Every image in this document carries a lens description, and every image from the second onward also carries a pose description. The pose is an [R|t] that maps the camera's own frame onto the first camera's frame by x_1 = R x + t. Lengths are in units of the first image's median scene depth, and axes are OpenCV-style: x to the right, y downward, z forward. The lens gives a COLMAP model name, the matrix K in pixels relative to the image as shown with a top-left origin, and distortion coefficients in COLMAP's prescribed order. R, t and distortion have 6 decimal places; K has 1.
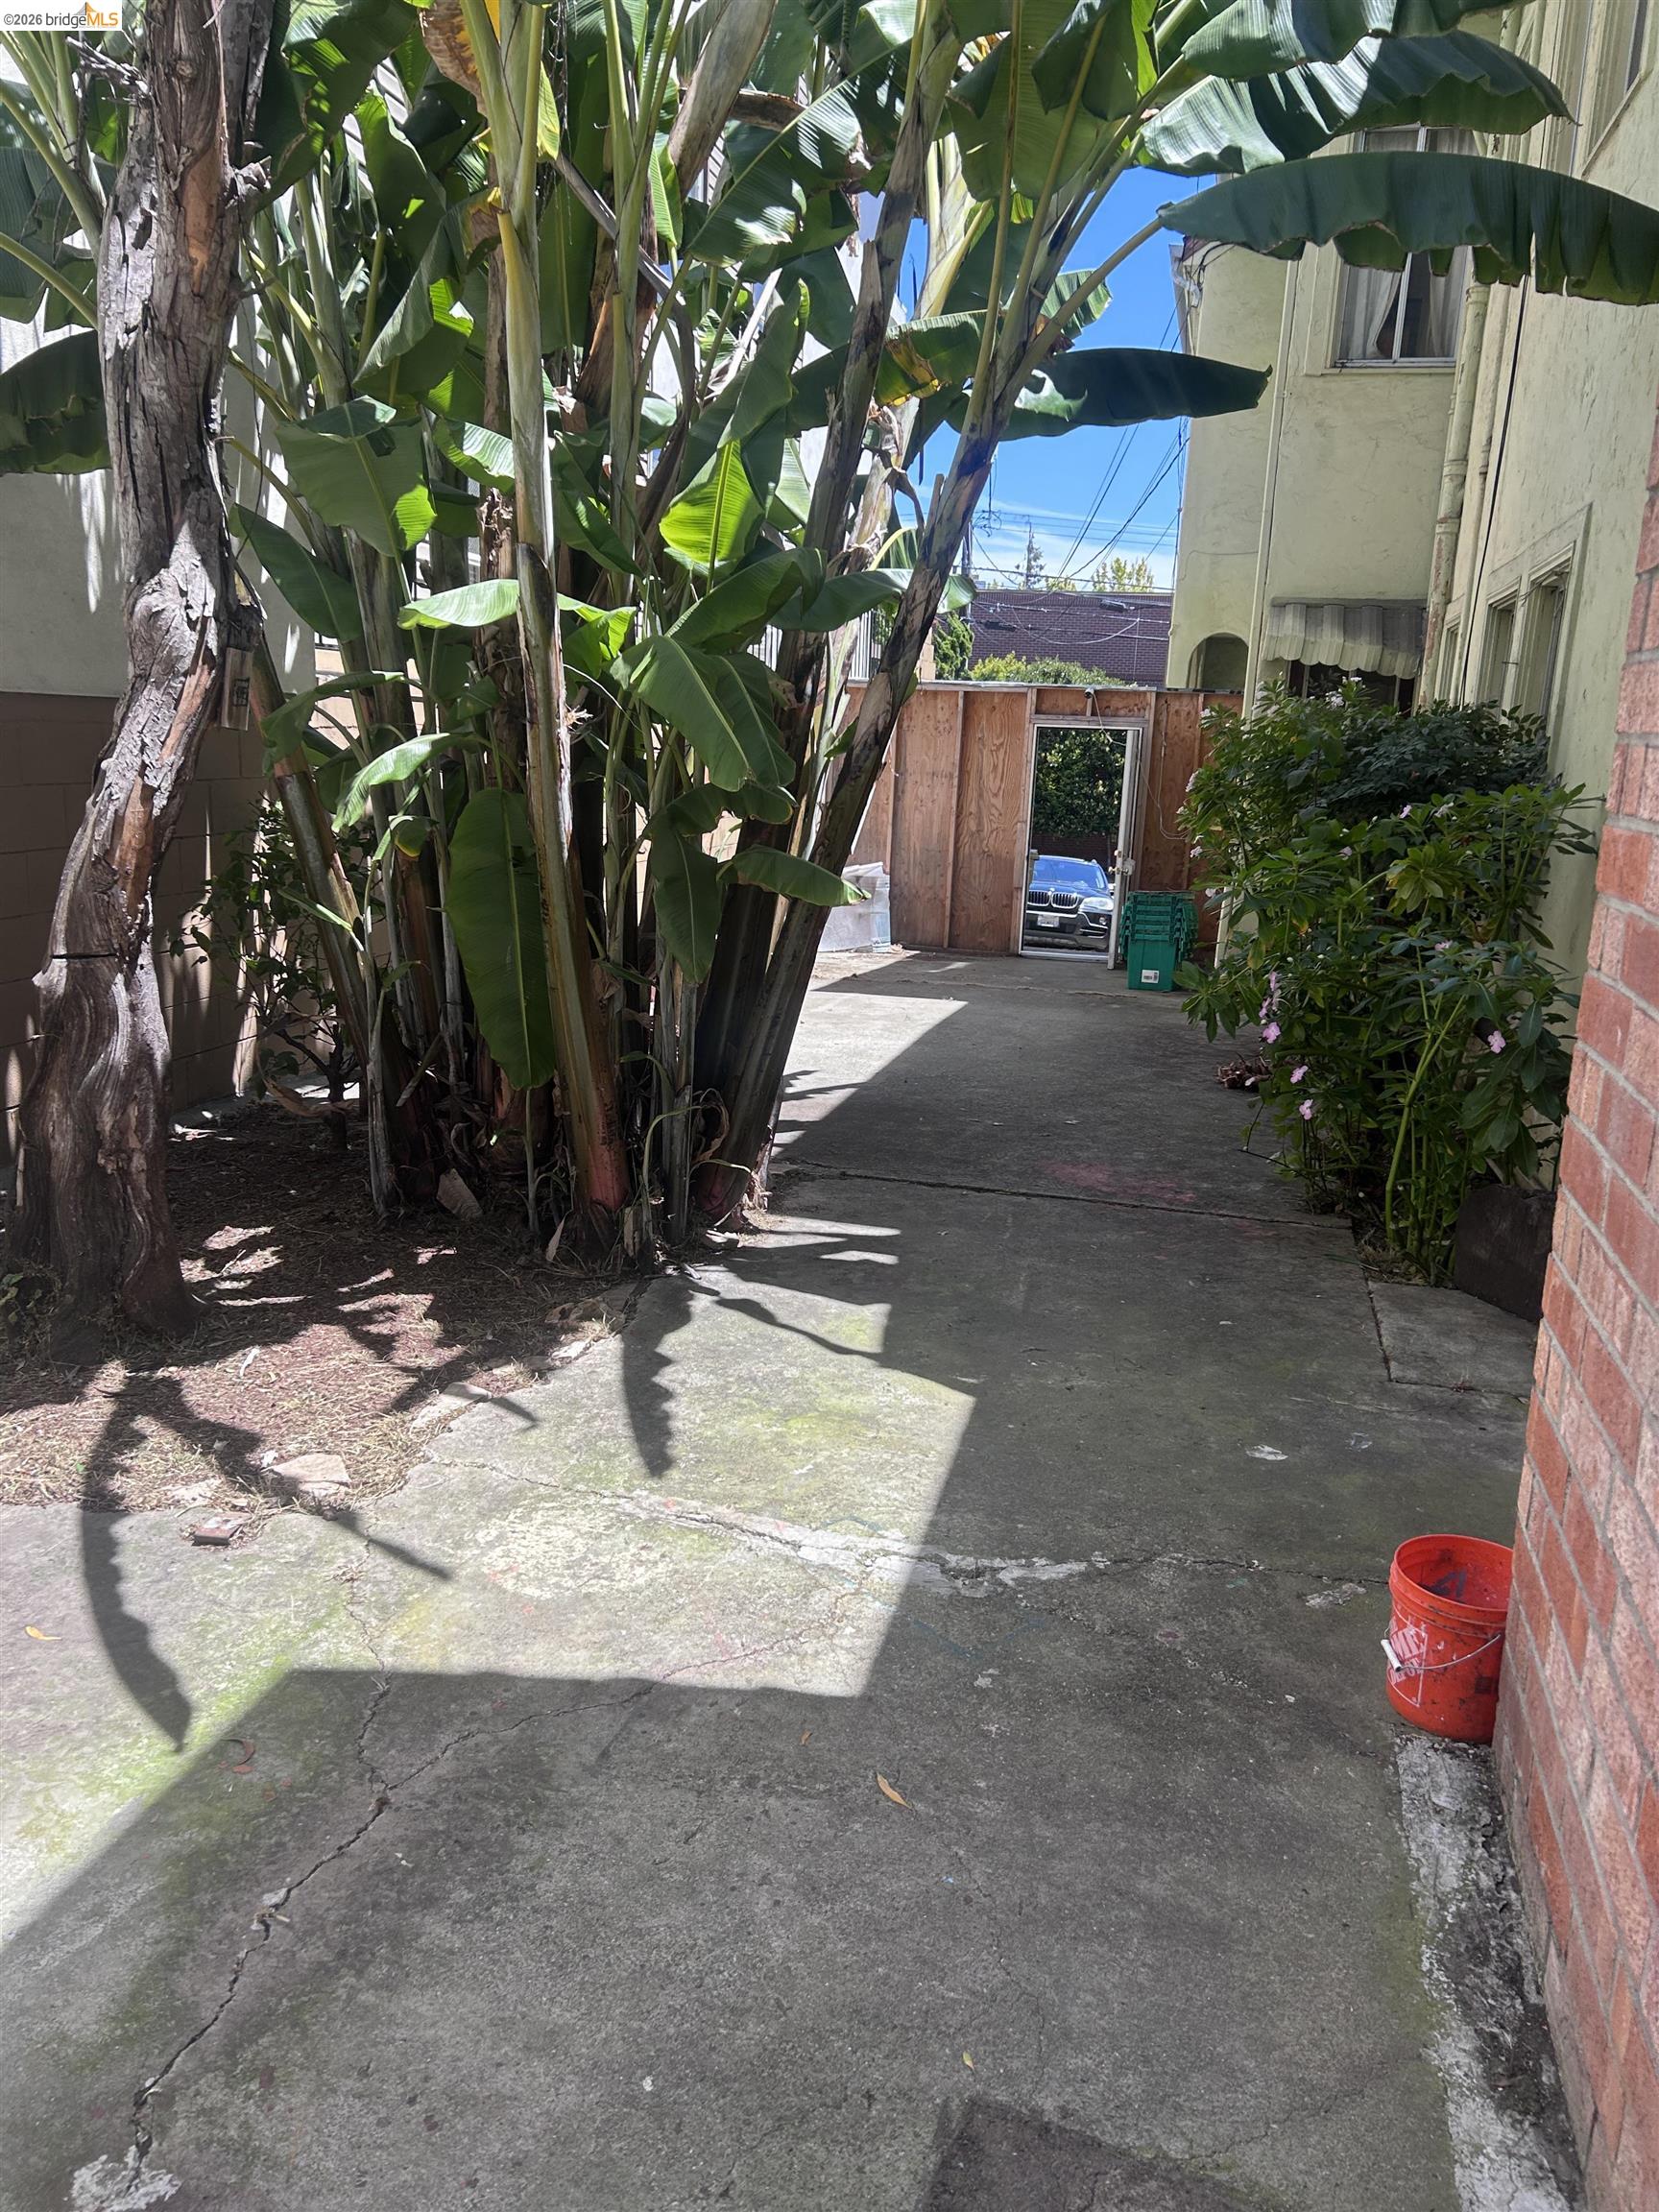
lens RADIAL K [[1670.6, 0, 821.9], [0, 1670.6, 1116.5], [0, 0, 1]] dist [0.017023, -0.002570]
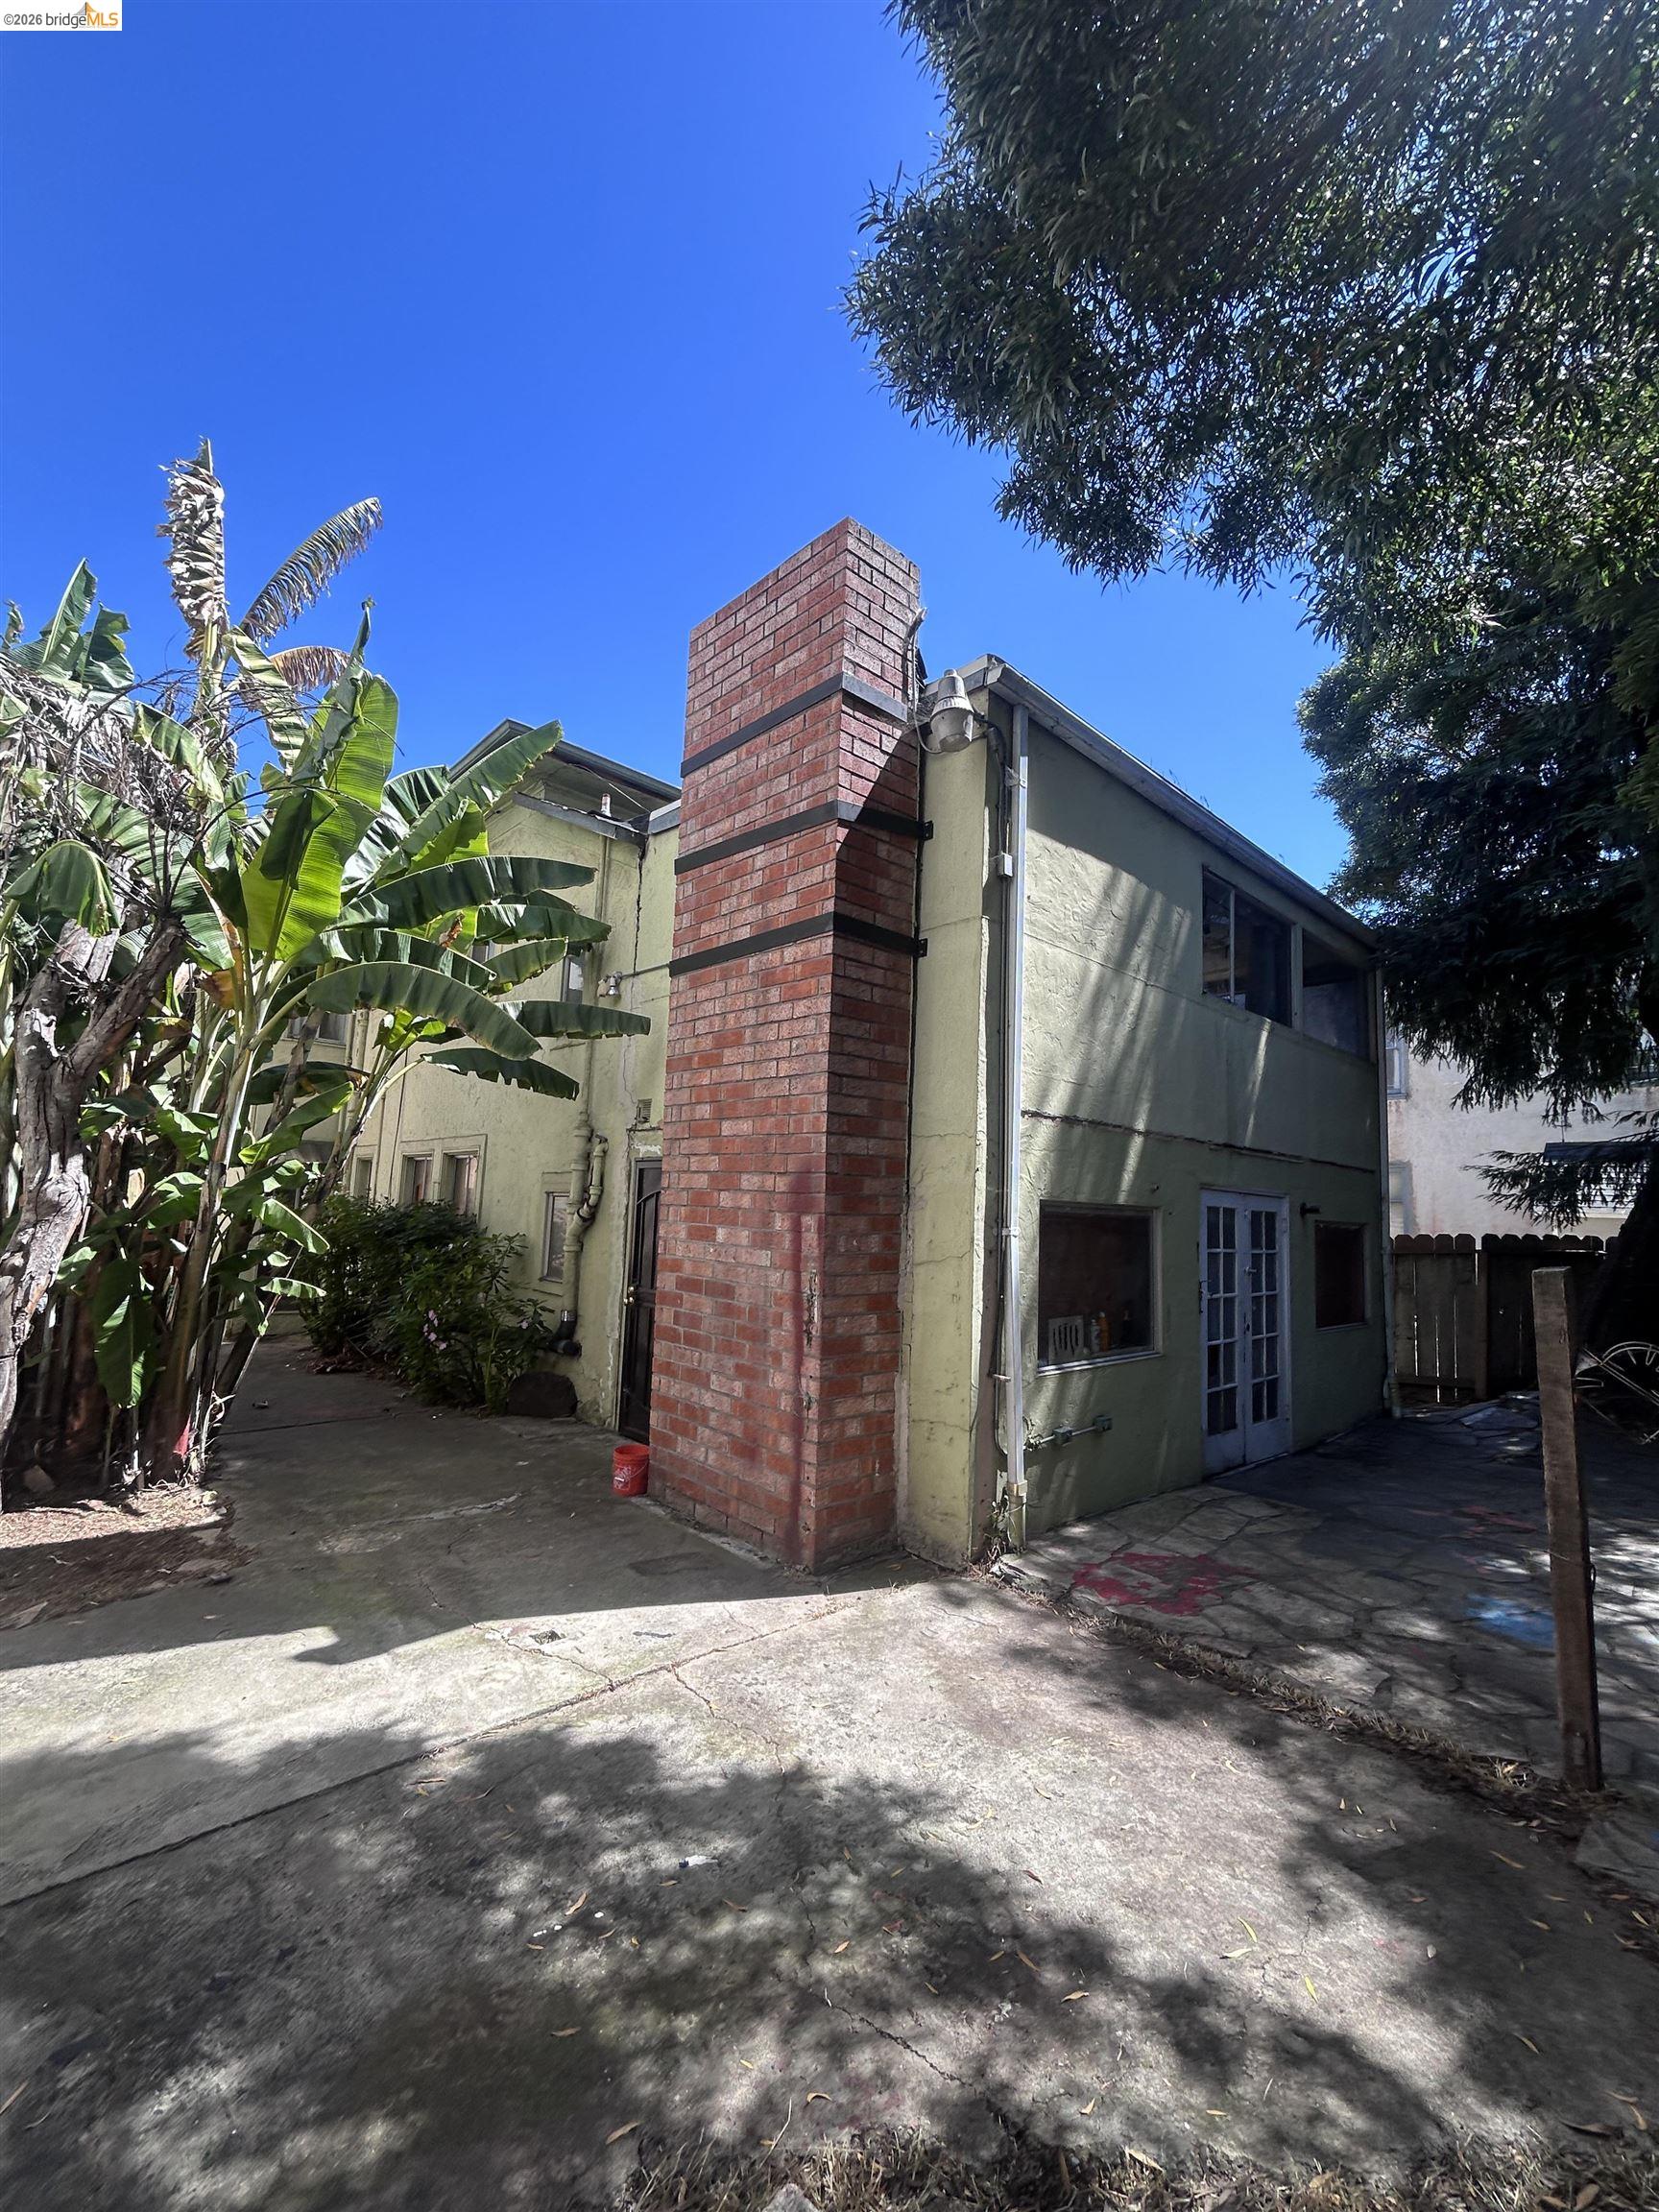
lens RADIAL K [[916.9, 0, 829.5], [0, 916.9, 1106.0], [0, 0, 1]] dist [-0.000736, -0.000152]
pose [[0.540771, 0.076943, 0.837643, -1.184001], [0.176180, 0.963361, -0.202230, 0.017315], [-0.822513, 0.256936, 0.507402, -0.635357]]
